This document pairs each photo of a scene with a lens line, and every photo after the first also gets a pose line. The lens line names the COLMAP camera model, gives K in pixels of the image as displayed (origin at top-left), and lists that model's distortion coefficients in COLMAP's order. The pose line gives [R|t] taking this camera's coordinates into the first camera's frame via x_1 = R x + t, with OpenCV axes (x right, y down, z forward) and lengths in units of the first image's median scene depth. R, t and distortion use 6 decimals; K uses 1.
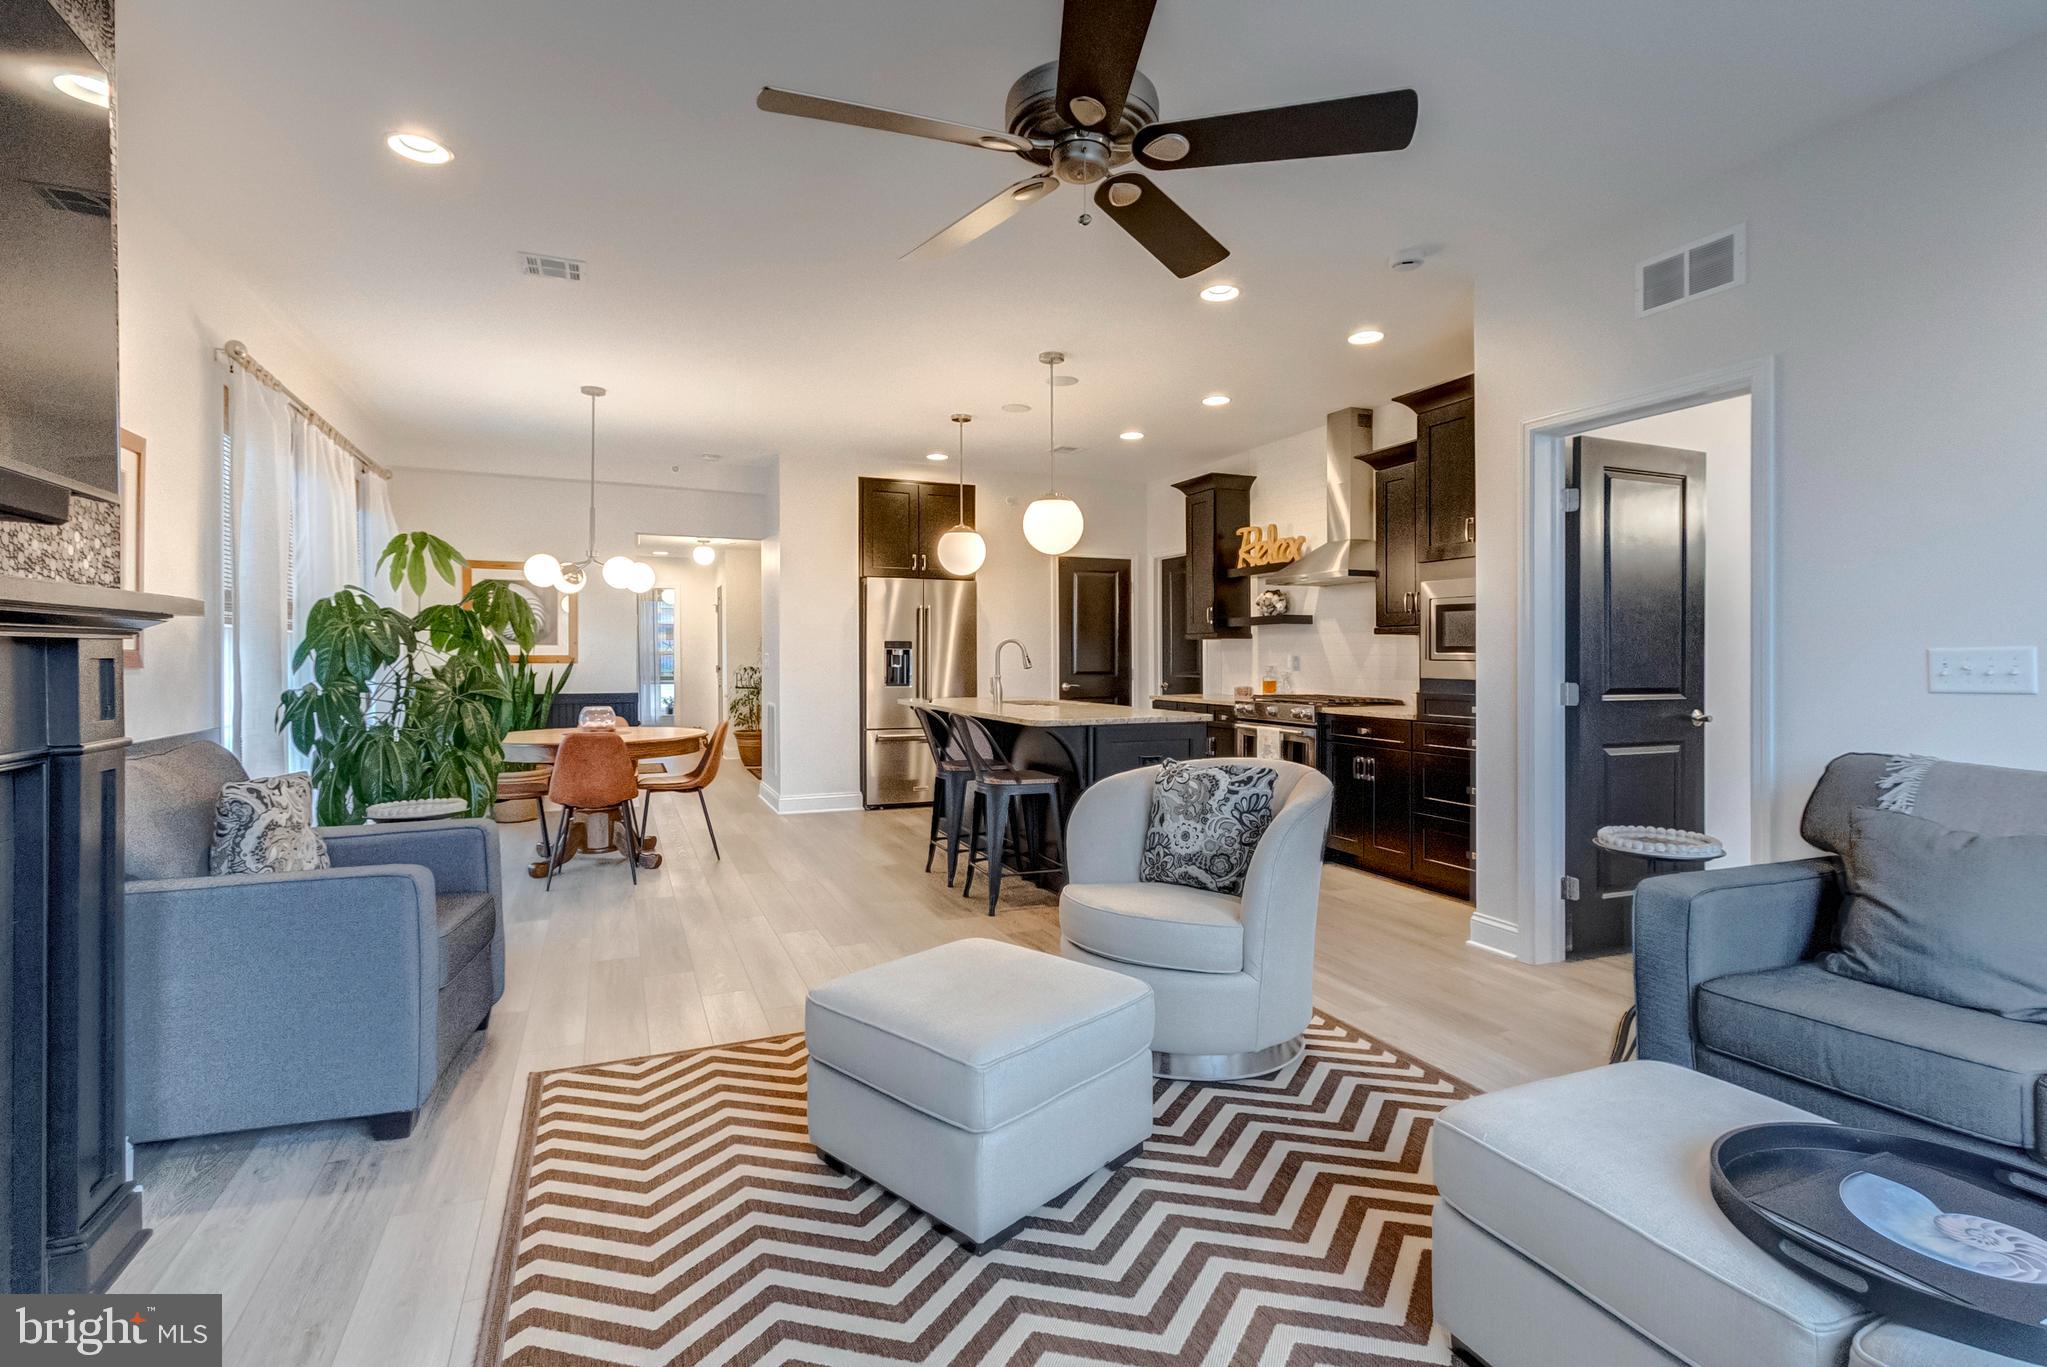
lens RADIAL K [[950.7, 0, 1032.8], [0, 950.7, 660.4], [0, 0, 1]] dist [-0.004470, -0.001308]
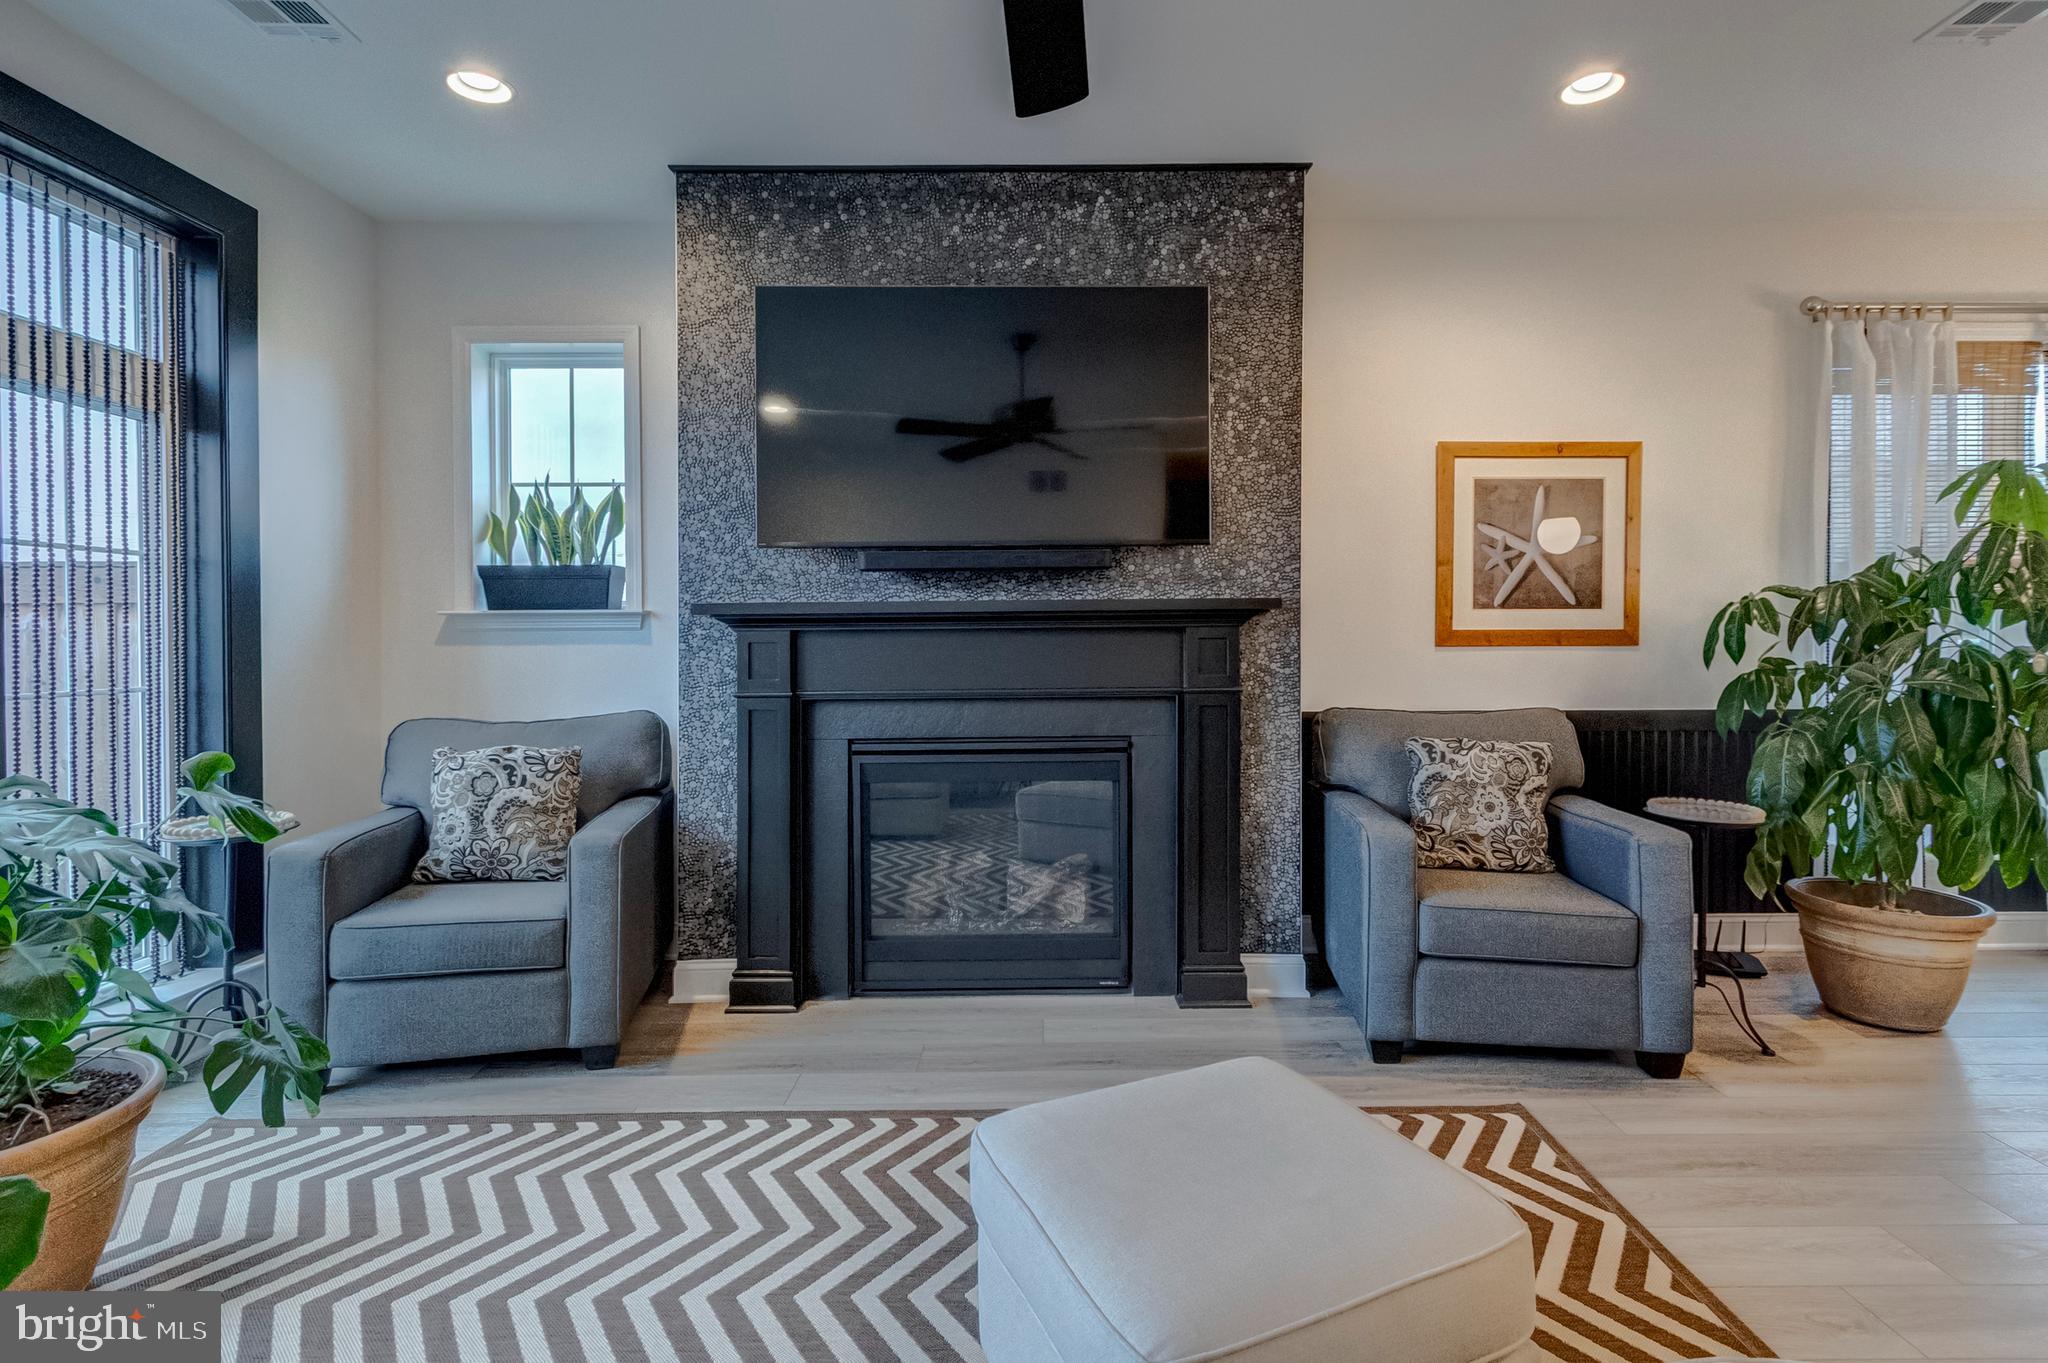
lens RADIAL K [[954.8, 0, 1034.8], [0, 954.8, 647.4], [0, 0, 1]] dist [0.002174, -0.000445]
pose [[-0.390980, 0.009726, -0.920348, 0.186348], [0.001604, 0.999950, 0.009885, -0.000781], [0.920398, 0.002388, -0.390976, 0.372238]]
